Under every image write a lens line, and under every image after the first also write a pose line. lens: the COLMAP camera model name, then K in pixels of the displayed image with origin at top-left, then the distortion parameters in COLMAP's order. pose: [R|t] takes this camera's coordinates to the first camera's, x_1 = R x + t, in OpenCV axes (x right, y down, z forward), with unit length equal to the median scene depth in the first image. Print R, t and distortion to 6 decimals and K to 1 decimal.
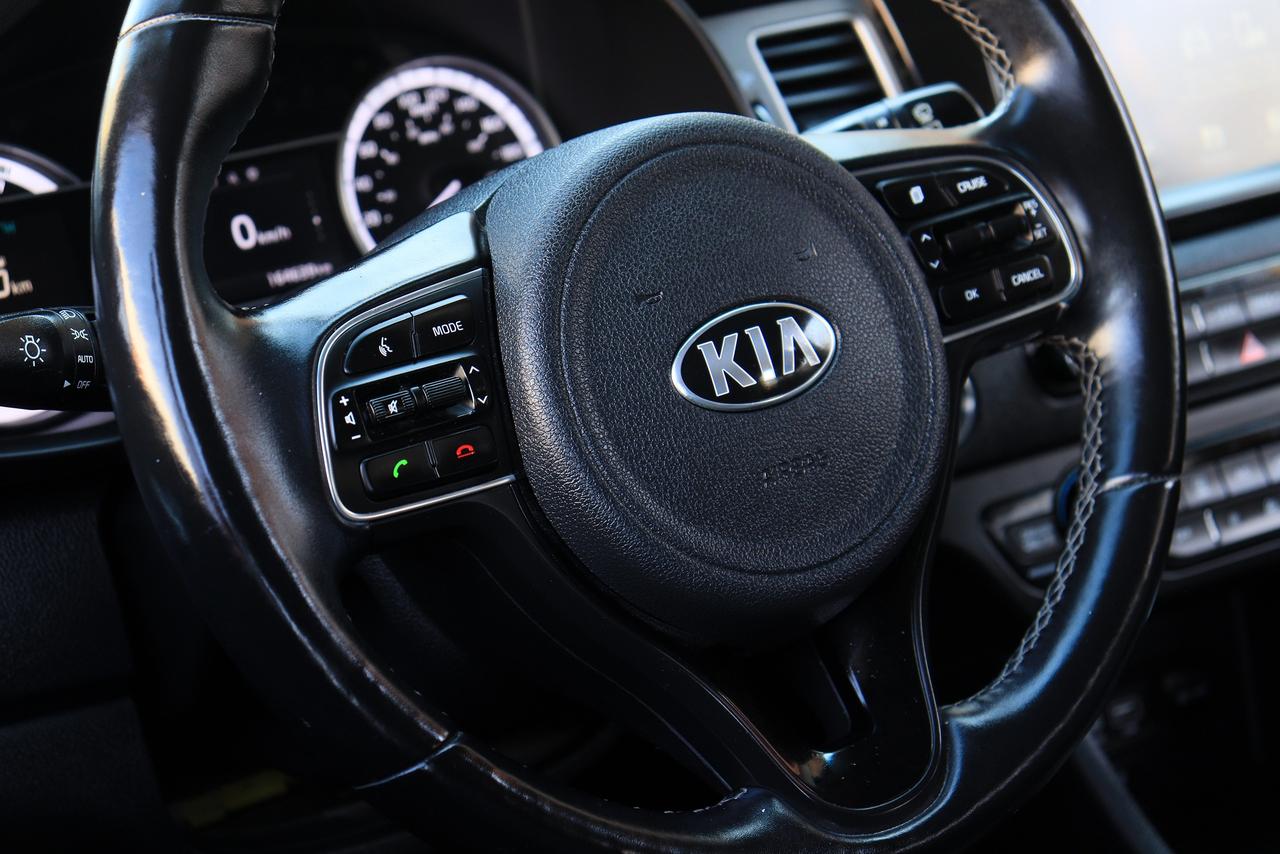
lens RADIAL K [[2586.4, 0, 651.4], [0, 2586.4, 427.5], [0, 0, 1]] dist [0.321736, 0.000000]
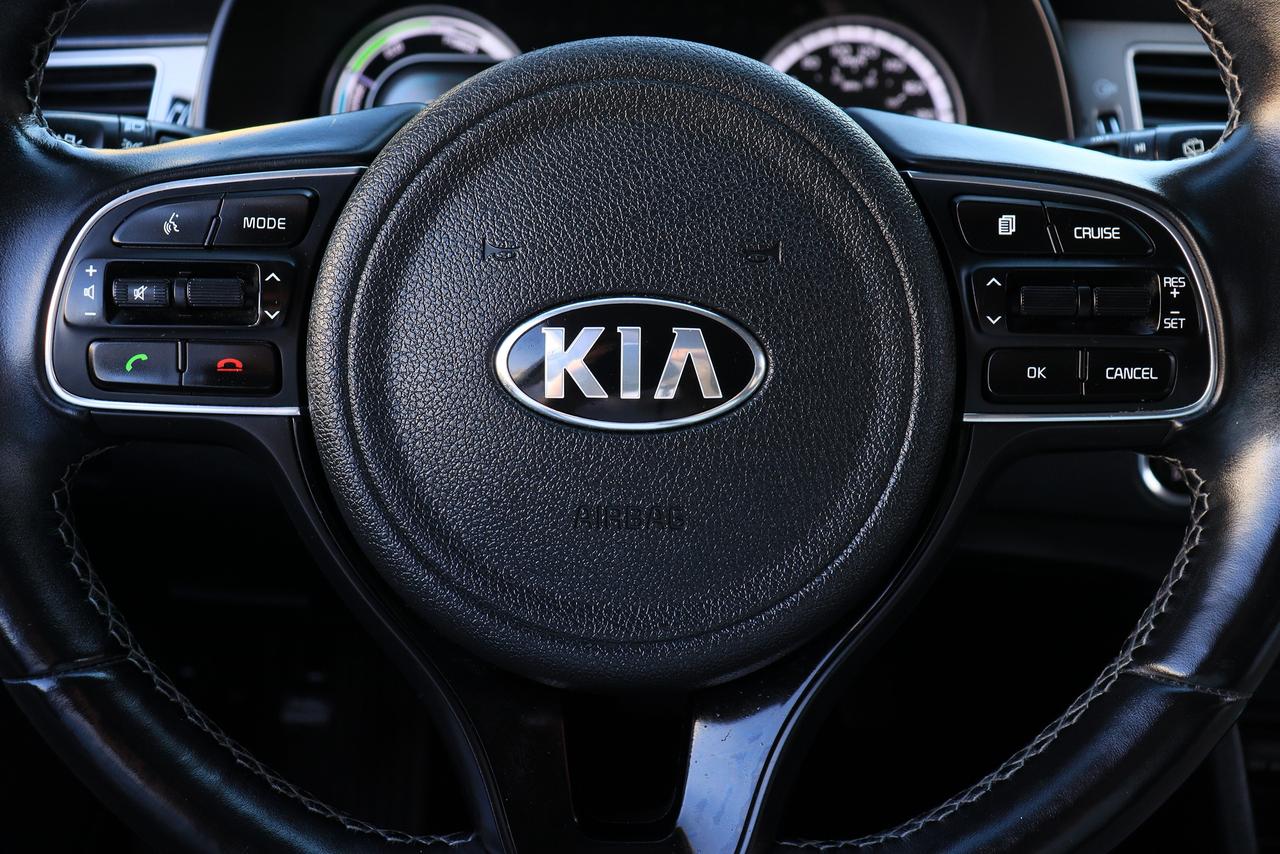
lens RADIAL K [[1205.7, 0, 653.9], [0, 1205.7, 427.2], [0, 0, 1]] dist [-0.093387, 0.000000]
pose [[0.794126, 0.342646, -0.501954, 0.209616], [-0.262168, 0.938256, 0.225708, -0.083538], [0.548299, -0.047645, 0.834924, 0.635287]]
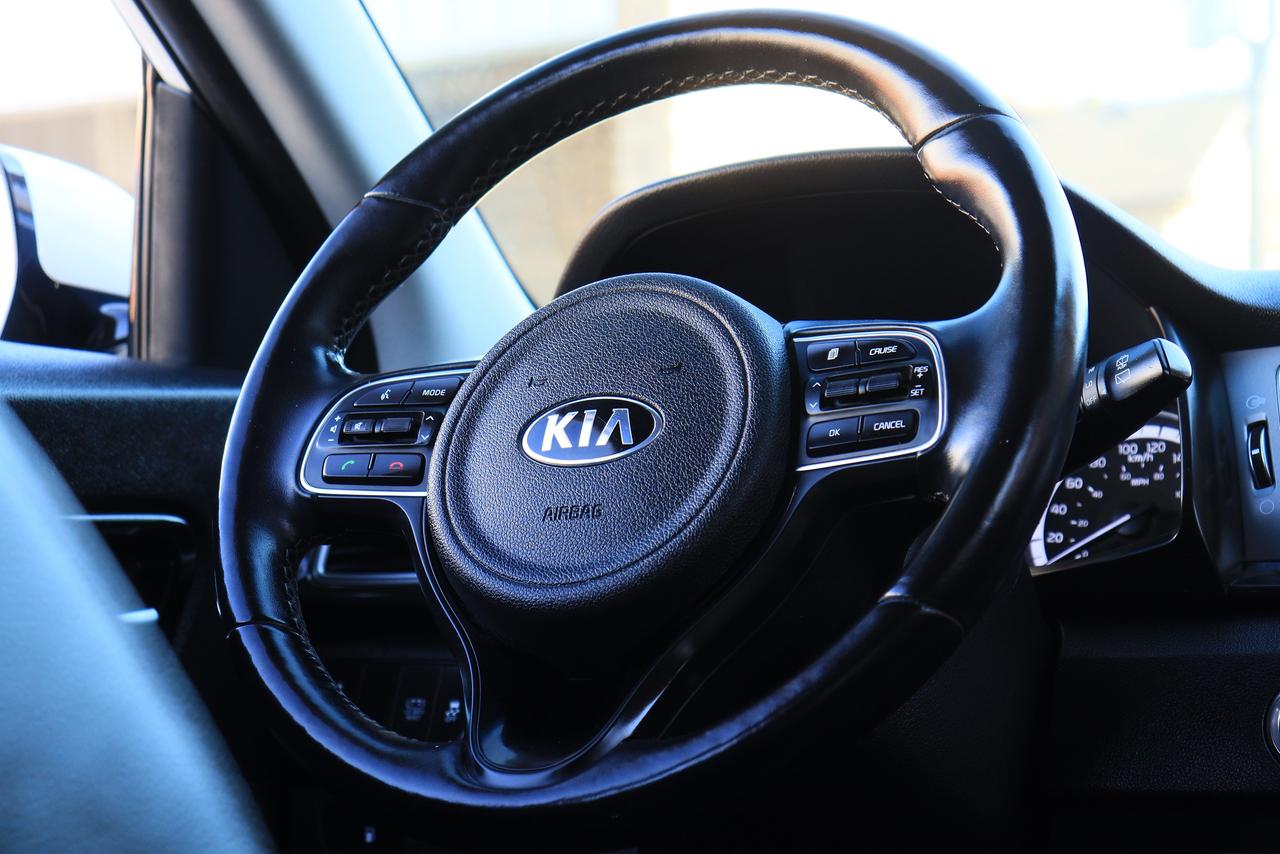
lens RADIAL K [[2721.1, 0, 638.1], [0, 2721.1, 425.7], [0, 0, 1]] dist [0.319445, 0.000000]
pose [[0.401379, -0.038268, -0.915112, 1.168444], [-0.311349, 0.933928, -0.175616, 0.181316], [0.861369, 0.355408, 0.362944, 0.474649]]
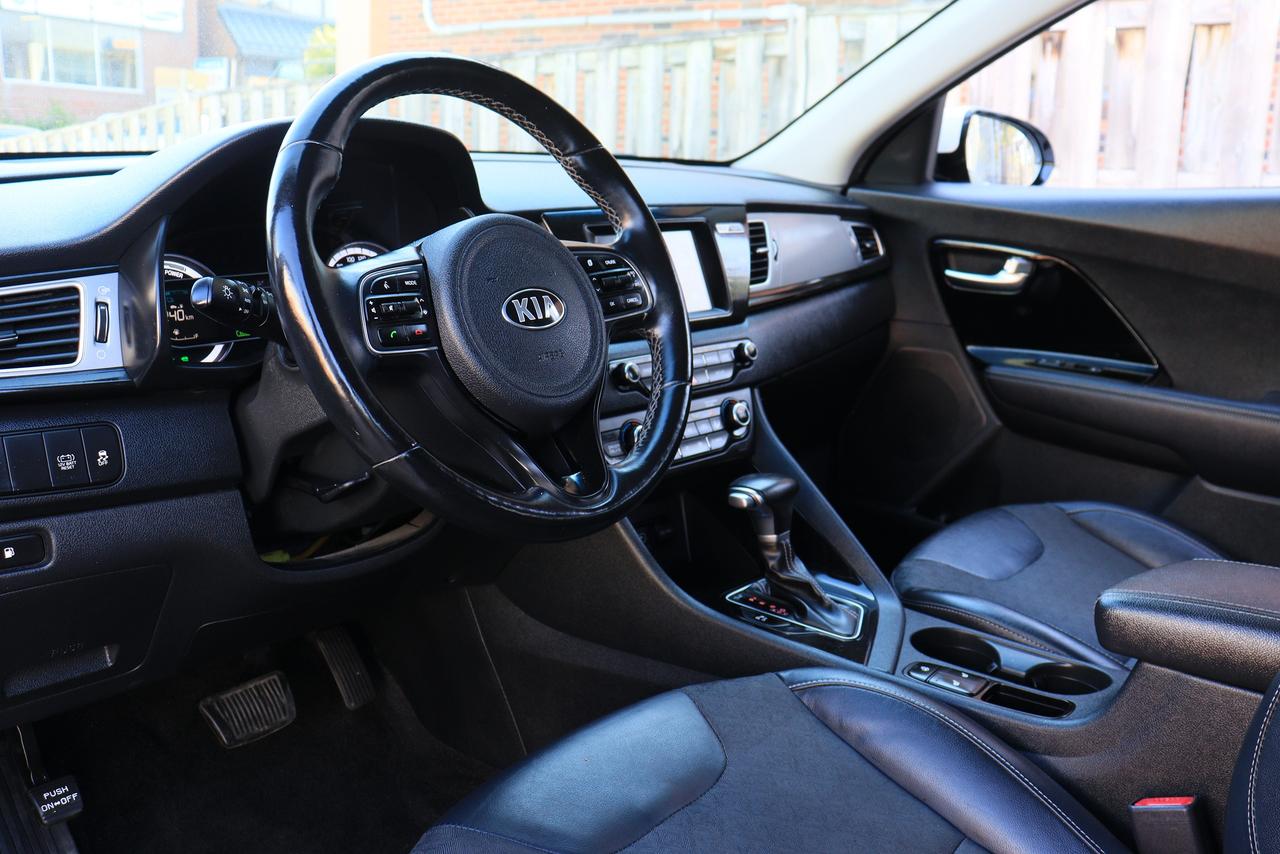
lens RADIAL K [[1120.2, 0, 638.9], [0, 1120.2, 435.4], [0, 0, 1]] dist [-0.101621, 0.018918]
pose [[0.970141, 0.008437, 0.242394, -0.104249], [0.018406, 0.993952, -0.108263, 0.182416], [-0.241842, 0.109492, 0.964118, -0.006377]]
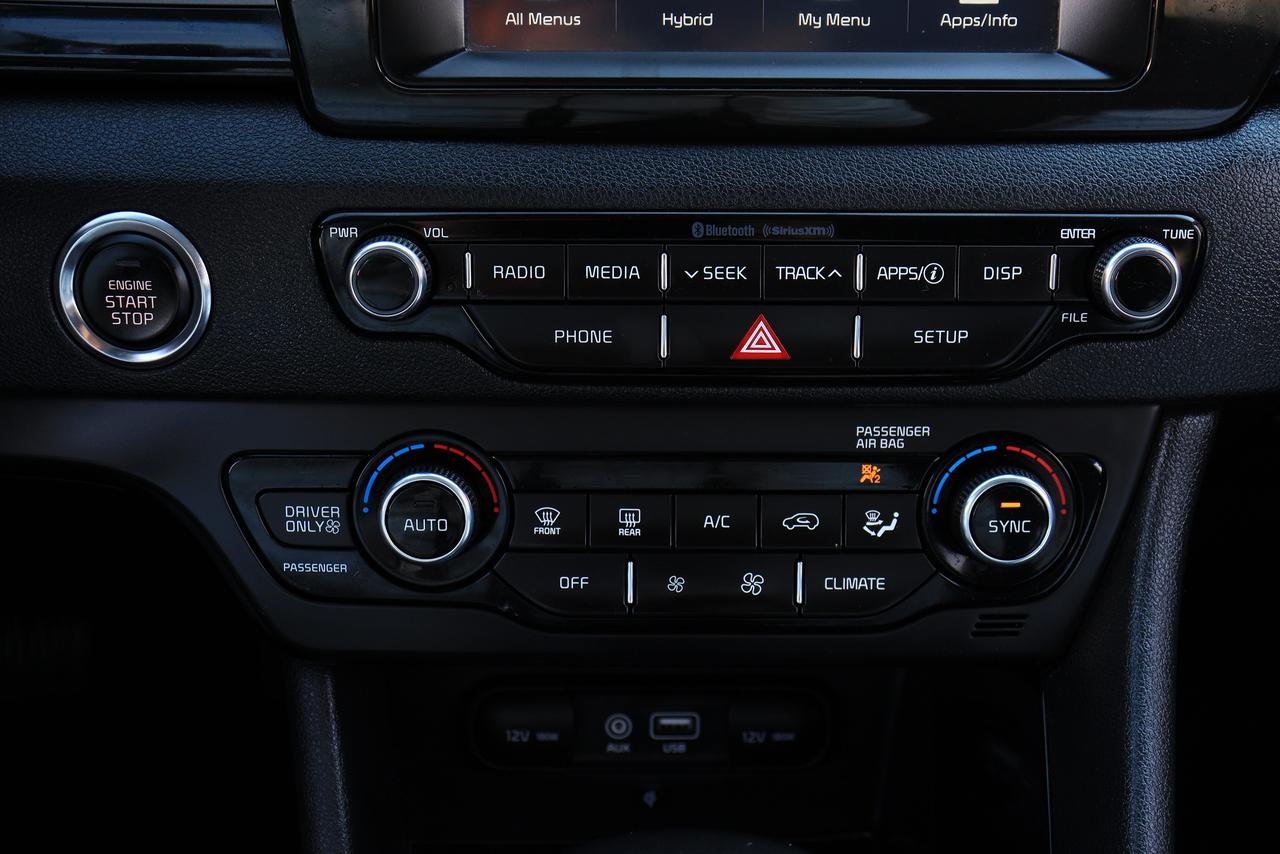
lens RADIAL K [[1597.9, 0, 633.8], [0, 1597.9, 427.7], [0, 0, 1]] dist [-0.044533, 0.000000]
pose [[0.838319, 0.339548, -0.426530, 0.491548], [-0.229735, 0.929529, 0.288441, -0.149882], [0.494412, -0.143817, 0.857248, 0.891321]]
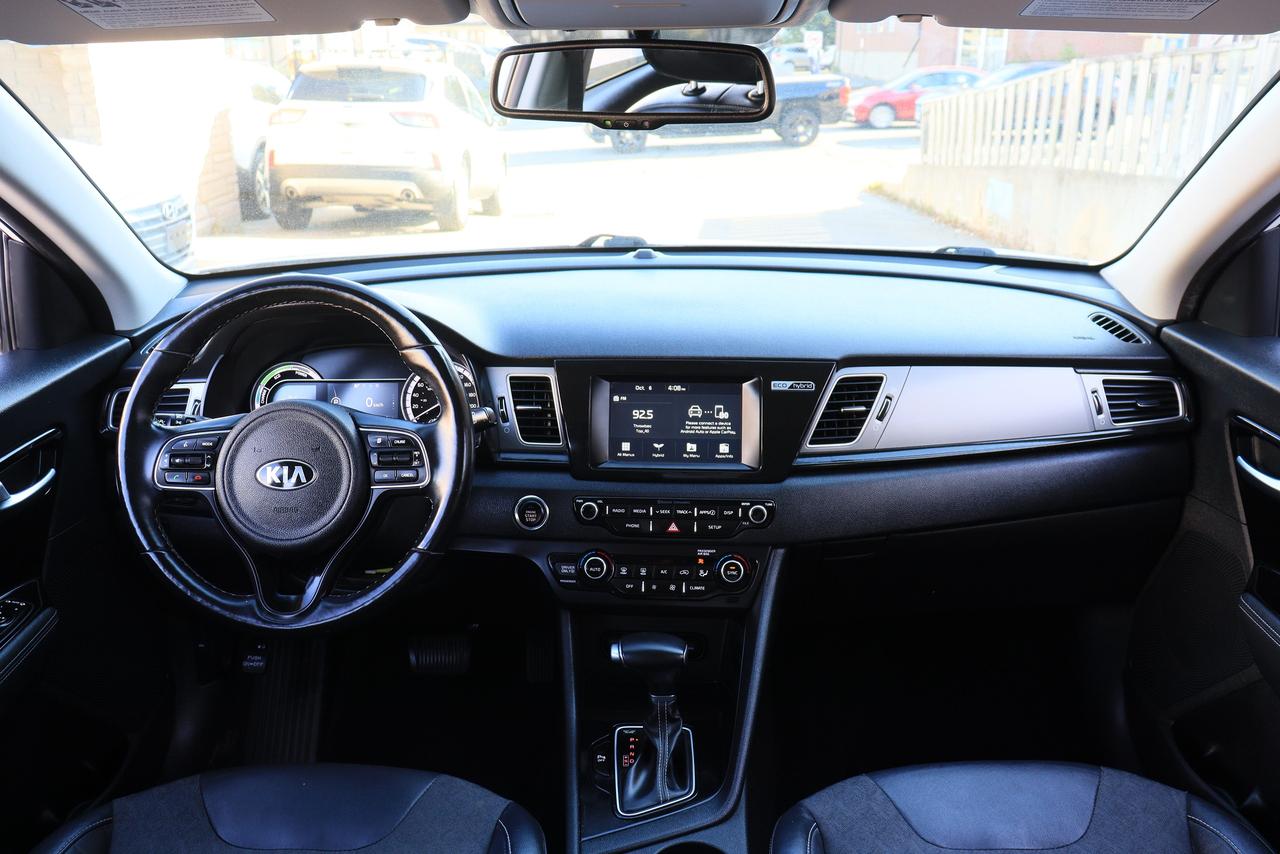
lens RADIAL K [[1050.3, 0, 652.5], [0, 1050.3, 431.5], [0, 0, 1]] dist [-0.166184, 0.112713]
pose [[0.805458, 0.238792, -0.542416, 1.022765], [-0.238744, 0.968423, 0.071815, -0.262689], [0.542437, 0.071655, 0.837035, 0.123030]]
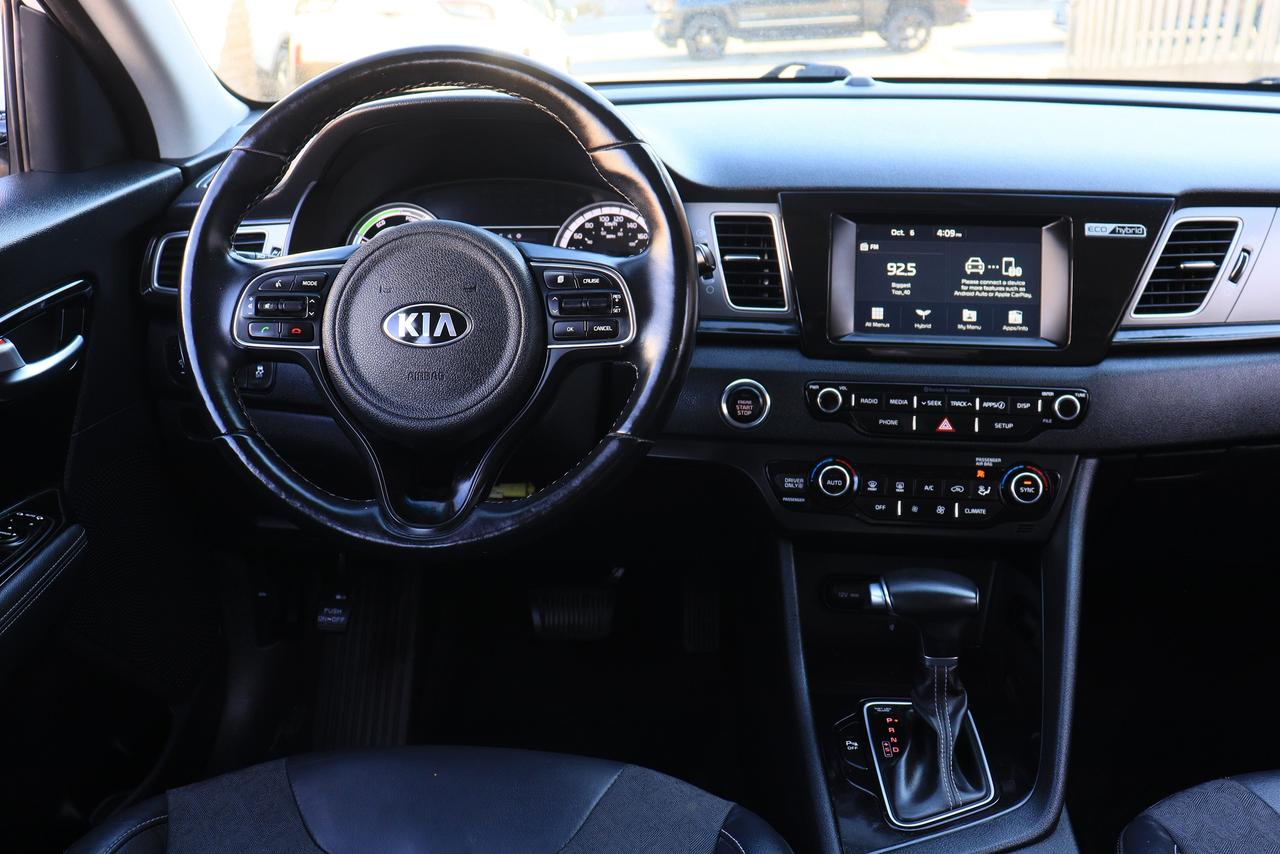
lens RADIAL K [[1205.7, 0, 647.6], [0, 1205.7, 435.2], [0, 0, 1]] dist [-0.093387, 0.000000]
pose [[0.767125, 0.269883, -0.581963, 0.762535], [-0.246779, 0.961537, 0.120613, -0.100716], [0.592131, 0.051090, 0.804221, 0.231476]]
